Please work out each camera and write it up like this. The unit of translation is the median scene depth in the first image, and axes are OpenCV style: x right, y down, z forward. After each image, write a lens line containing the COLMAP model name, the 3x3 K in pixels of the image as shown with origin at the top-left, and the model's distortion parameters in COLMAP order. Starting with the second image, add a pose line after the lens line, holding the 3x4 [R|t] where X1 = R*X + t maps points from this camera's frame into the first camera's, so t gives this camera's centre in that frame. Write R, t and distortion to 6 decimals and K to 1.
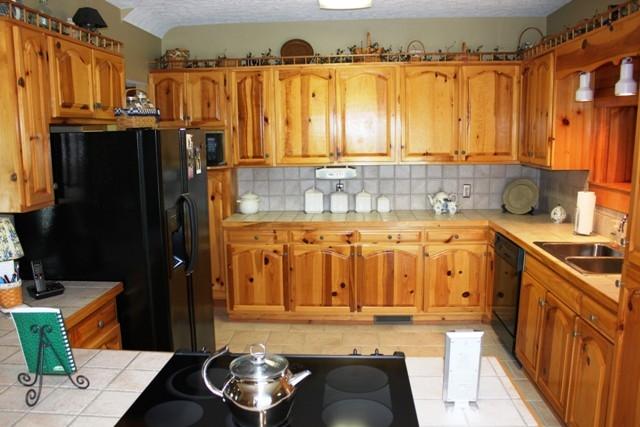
lens RADIAL K [[521.0, 0, 320.0], [0, 521.0, 213.5], [0, 0, 1]] dist [-0.165555, 0.154249]
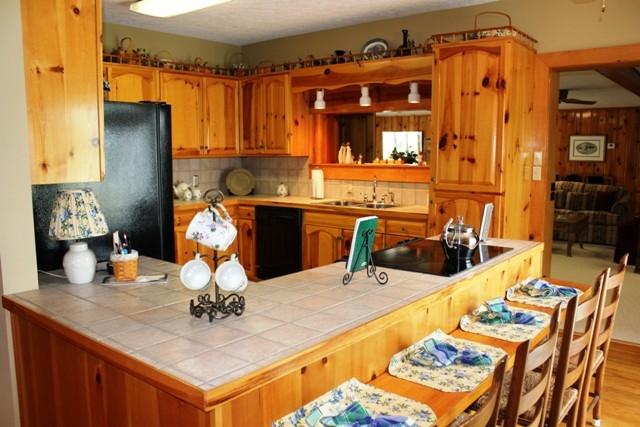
lens RADIAL K [[521.0, 0, 320.0], [0, 521.0, 213.5], [0, 0, 1]] dist [-0.165555, 0.154249]
pose [[0.587643, -0.090995, 0.803987, -0.539805], [0.118294, 0.992641, 0.025884, 0.034732], [-0.800426, 0.079897, 0.594083, 0.071634]]
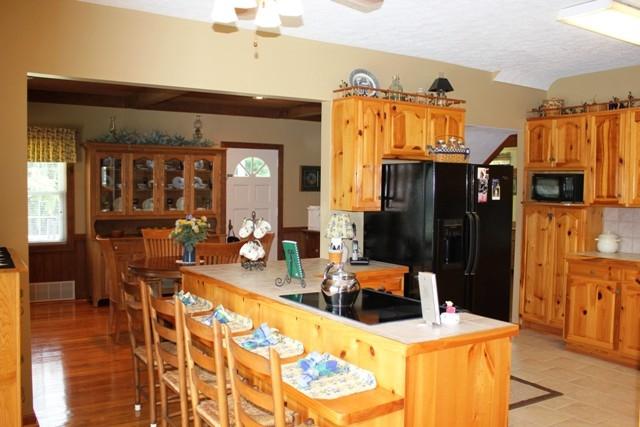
lens RADIAL K [[521.0, 0, 320.0], [0, 521.0, 213.5], [0, 0, 1]] dist [-0.165555, 0.154249]
pose [[0.617317, 0.062876, -0.784198, 0.324021], [-0.136589, 0.990228, -0.028128, 0.033021], [0.774766, 0.124477, 0.619873, -0.066713]]
